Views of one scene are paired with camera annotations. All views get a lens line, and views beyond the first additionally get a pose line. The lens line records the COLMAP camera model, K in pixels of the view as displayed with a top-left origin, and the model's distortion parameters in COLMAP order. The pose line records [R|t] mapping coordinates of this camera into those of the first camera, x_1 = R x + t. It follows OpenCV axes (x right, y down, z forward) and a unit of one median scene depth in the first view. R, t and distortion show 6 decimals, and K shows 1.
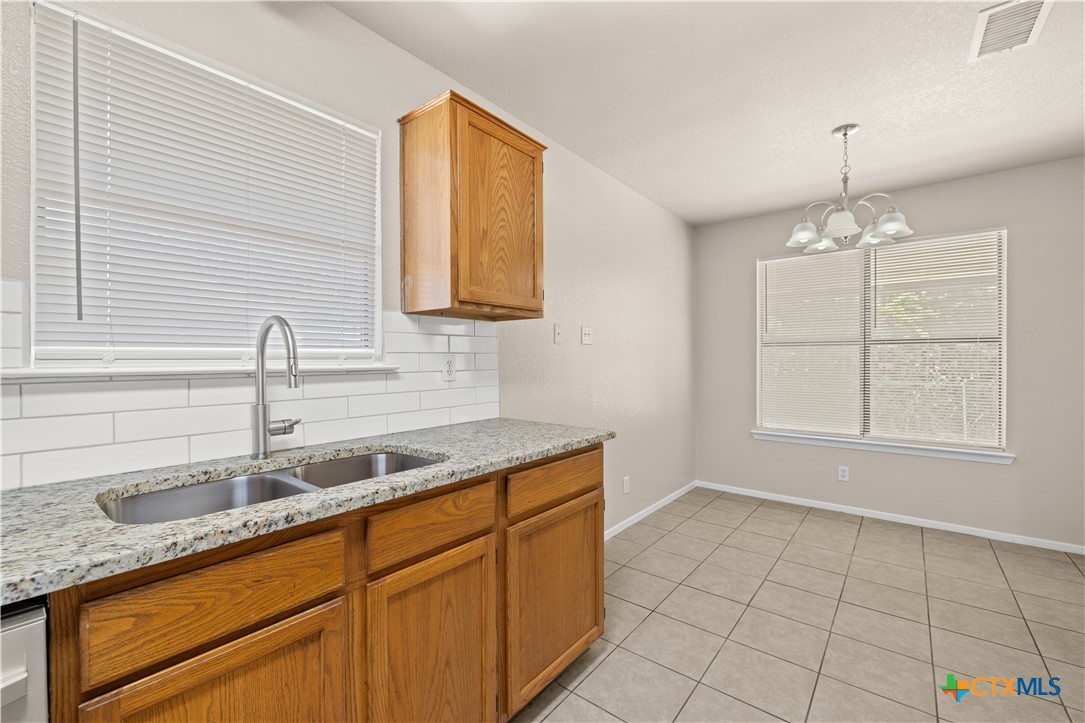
lens RADIAL K [[457.1, 0, 534.9], [0, 457.1, 361.2], [0, 0, 1]] dist [0.001310, -0.000208]
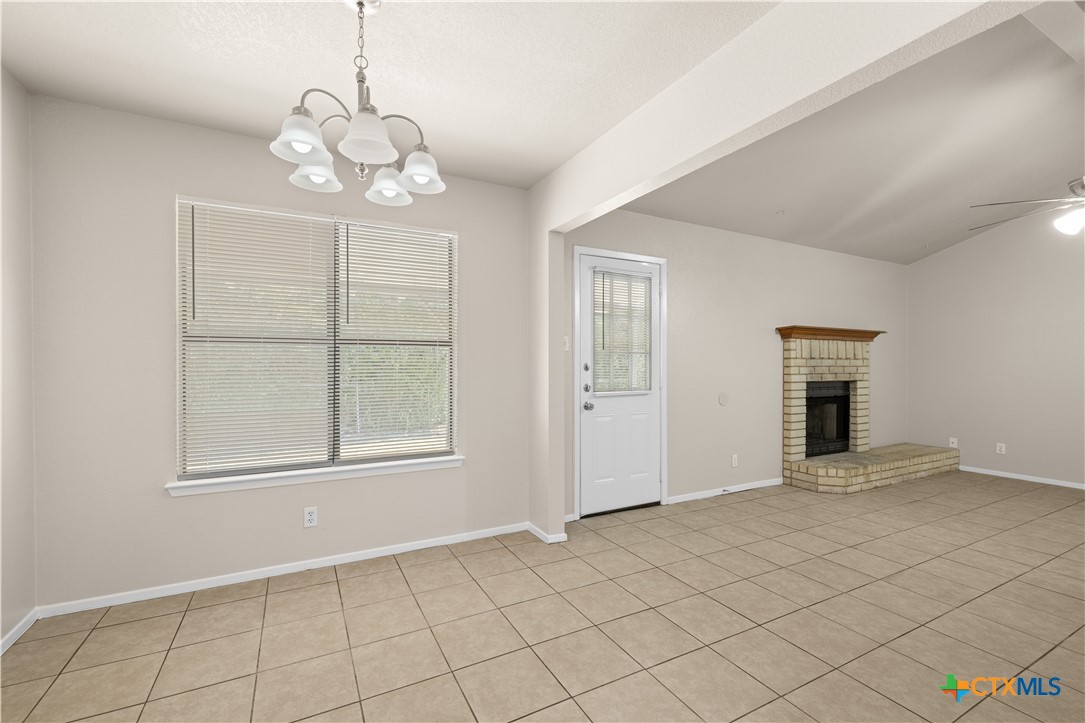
lens RADIAL K [[457.1, 0, 535.8], [0, 457.1, 369.5], [0, 0, 1]] dist [0.001310, -0.000208]
pose [[0.400343, -0.012255, 0.916283, 0.204486], [0.006569, 0.999923, 0.010503, -0.000051], [-0.916342, 0.001814, 0.400393, 0.528957]]
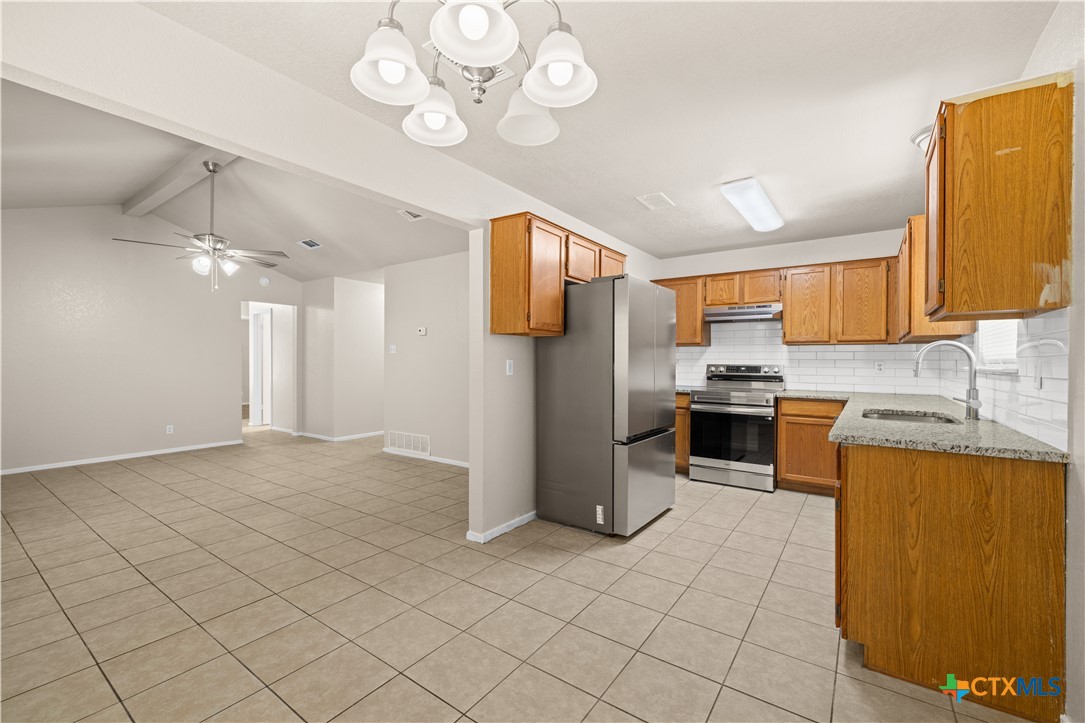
lens RADIAL K [[457.1, 0, 528.9], [0, 457.1, 363.3], [0, 0, 1]] dist [0.001310, -0.000208]
pose [[-0.998758, -0.006093, -0.049456, 0.662999], [-0.006642, 0.999918, 0.010940, -0.008584], [0.049385, 0.011255, -0.998716, 1.459777]]
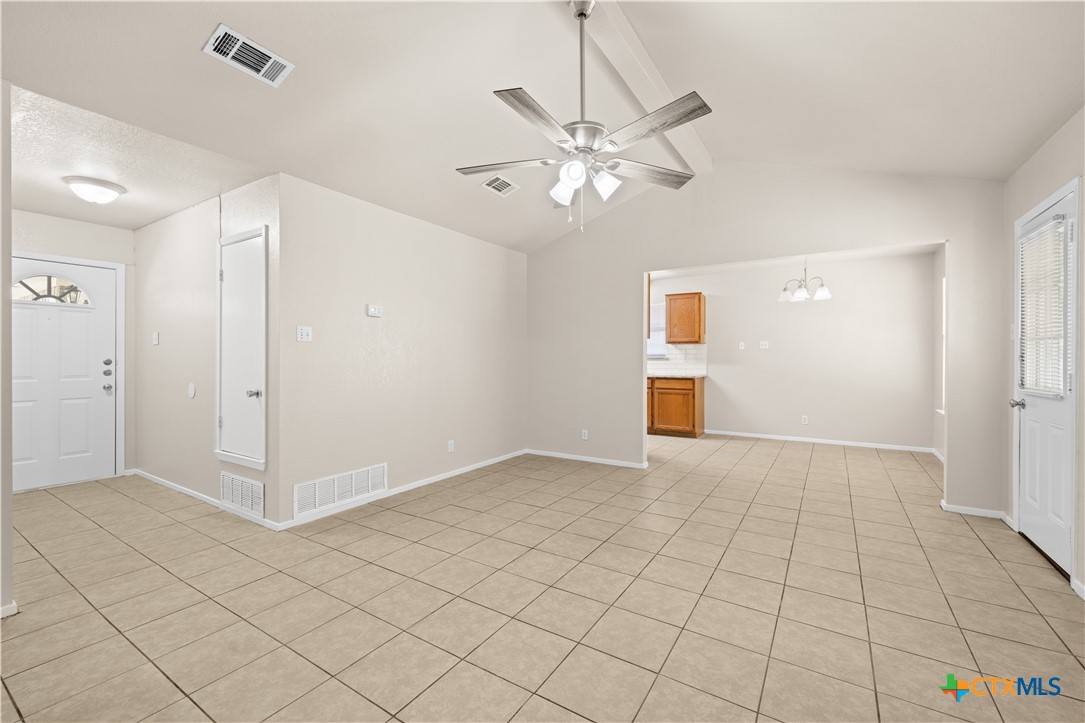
lens RADIAL K [[457.1, 0, 537.8], [0, 457.1, 357.1], [0, 0, 1]] dist [0.001310, -0.000208]
pose [[0.111365, -0.001760, -0.993778, 2.652567], [-0.005090, 0.999984, -0.002341, 0.017045], [0.993767, 0.005319, 0.111354, -0.459868]]
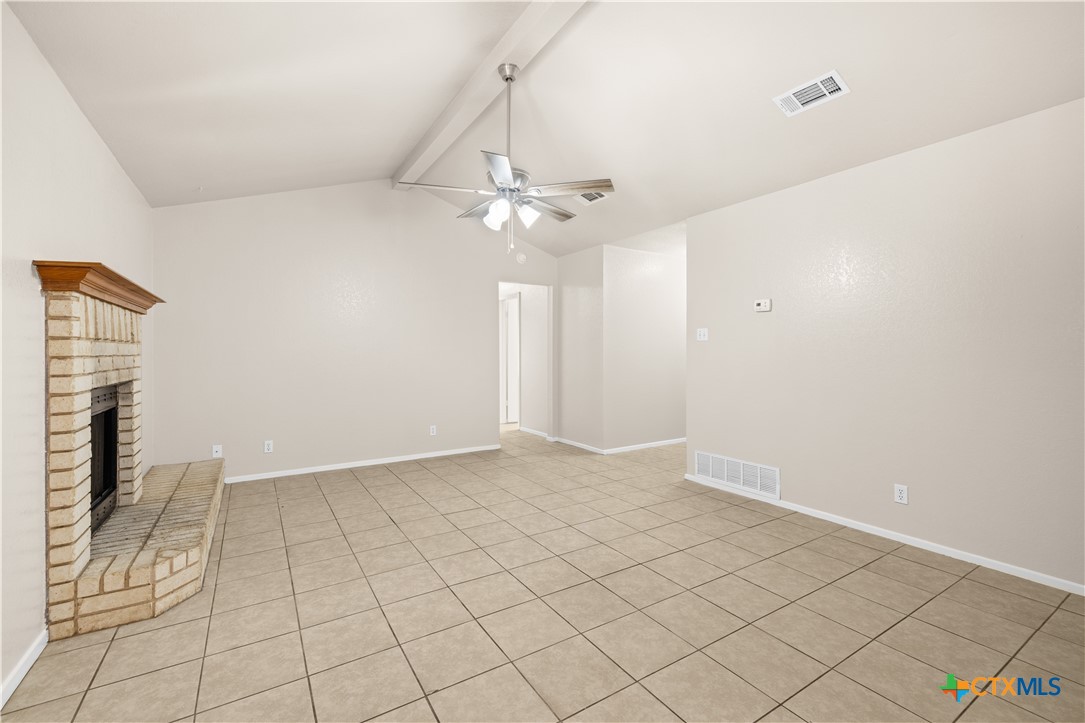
lens RADIAL K [[457.1, 0, 535.2], [0, 457.1, 351.8], [0, 0, 1]] dist [0.001310, -0.000208]
pose [[-0.944921, -0.001847, 0.327294, 1.290470], [0.000616, 0.999972, 0.007423, -0.001181], [-0.327298, 0.007216, -0.944893, 0.808319]]
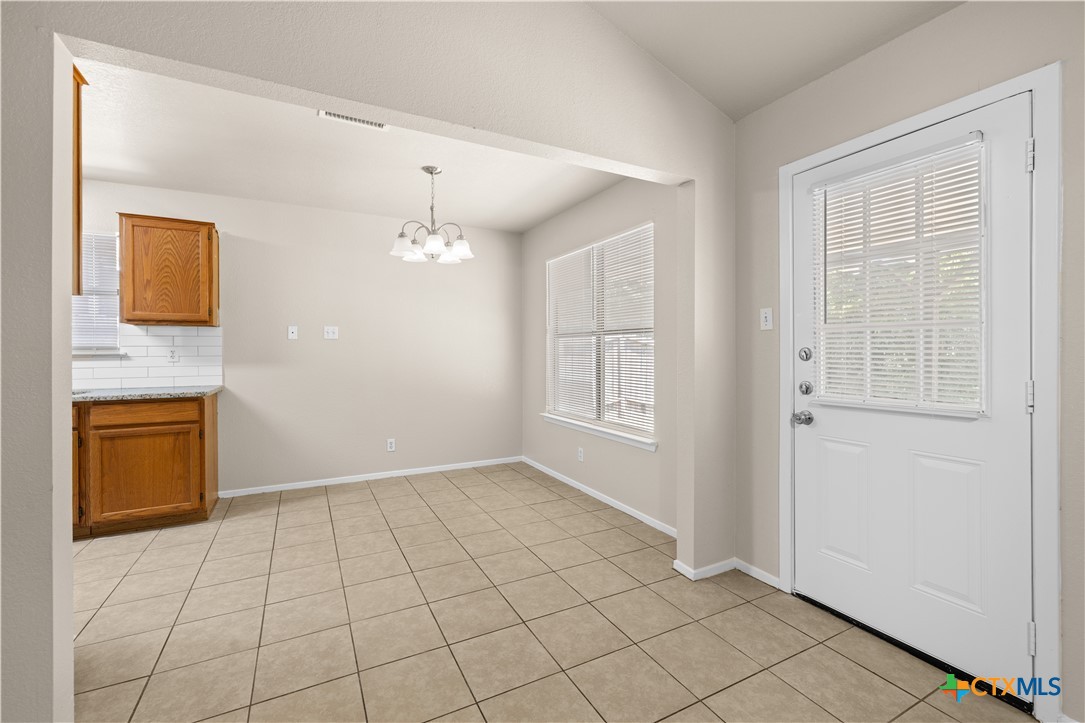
lens RADIAL K [[457.1, 0, 537.0], [0, 457.1, 352.0], [0, 0, 1]] dist [0.001310, -0.000208]
pose [[0.917244, -0.001043, -0.398324, 1.464058], [0.000546, 0.999999, -0.001362, 0.006278], [0.398325, 0.001032, 0.917244, -0.052190]]
